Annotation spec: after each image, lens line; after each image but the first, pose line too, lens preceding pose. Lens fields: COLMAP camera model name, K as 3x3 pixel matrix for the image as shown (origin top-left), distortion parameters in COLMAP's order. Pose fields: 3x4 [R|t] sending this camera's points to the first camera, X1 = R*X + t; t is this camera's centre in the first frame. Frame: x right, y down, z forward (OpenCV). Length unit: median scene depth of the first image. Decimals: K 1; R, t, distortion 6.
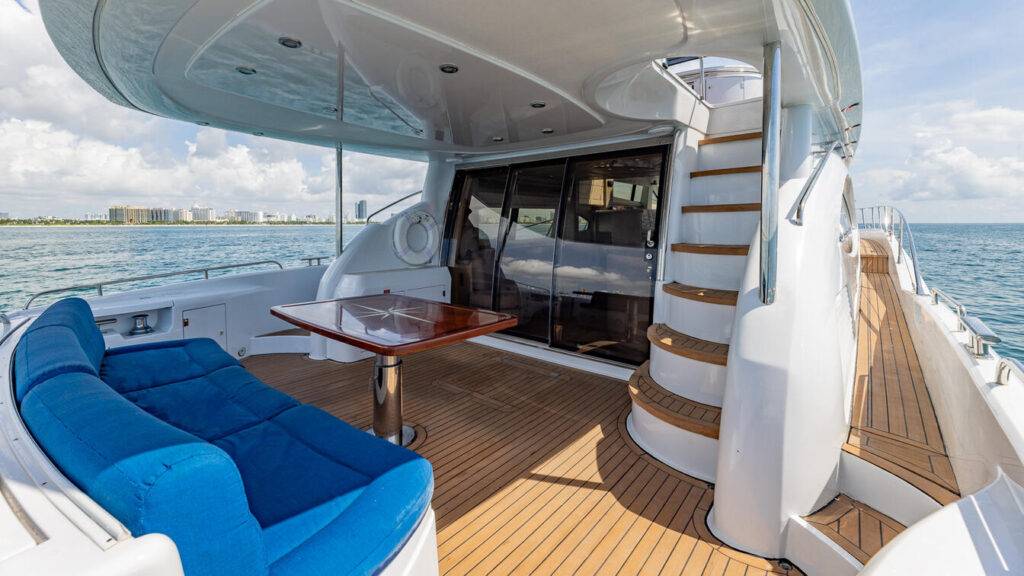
lens RADIAL K [[409.6, 0, 508.7], [0, 409.6, 259.3], [0, 0, 1]] dist [-0.000543, -0.000067]
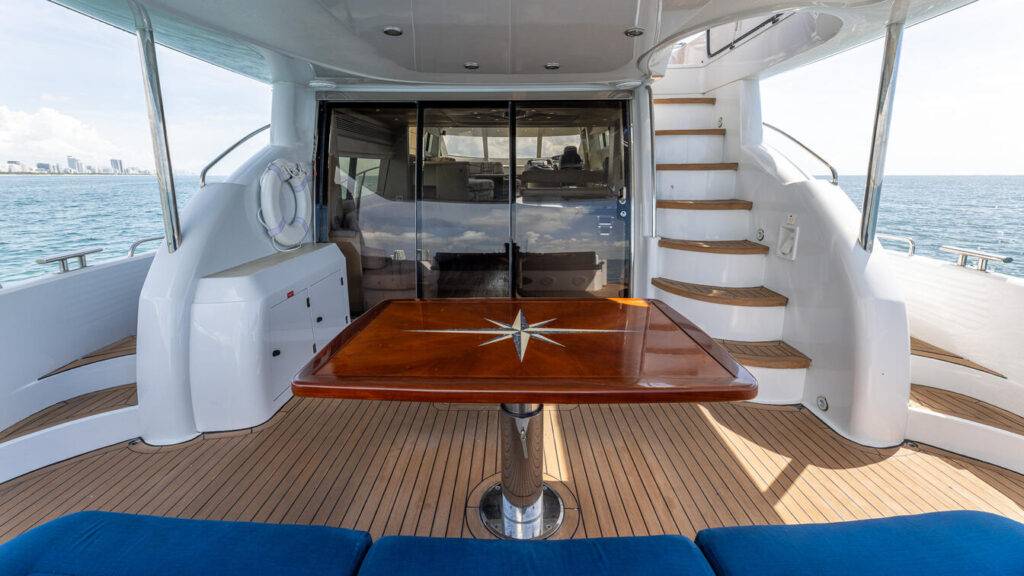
lens RADIAL K [[409.6, 0, 508.7], [0, 409.6, 259.3], [0, 0, 1]] dist [-0.000543, -0.000067]
pose [[0.775433, -0.130858, 0.617722, -0.376217], [0.055232, 0.988597, 0.140091, -0.038784], [-0.629010, -0.074513, 0.773818, 0.285011]]
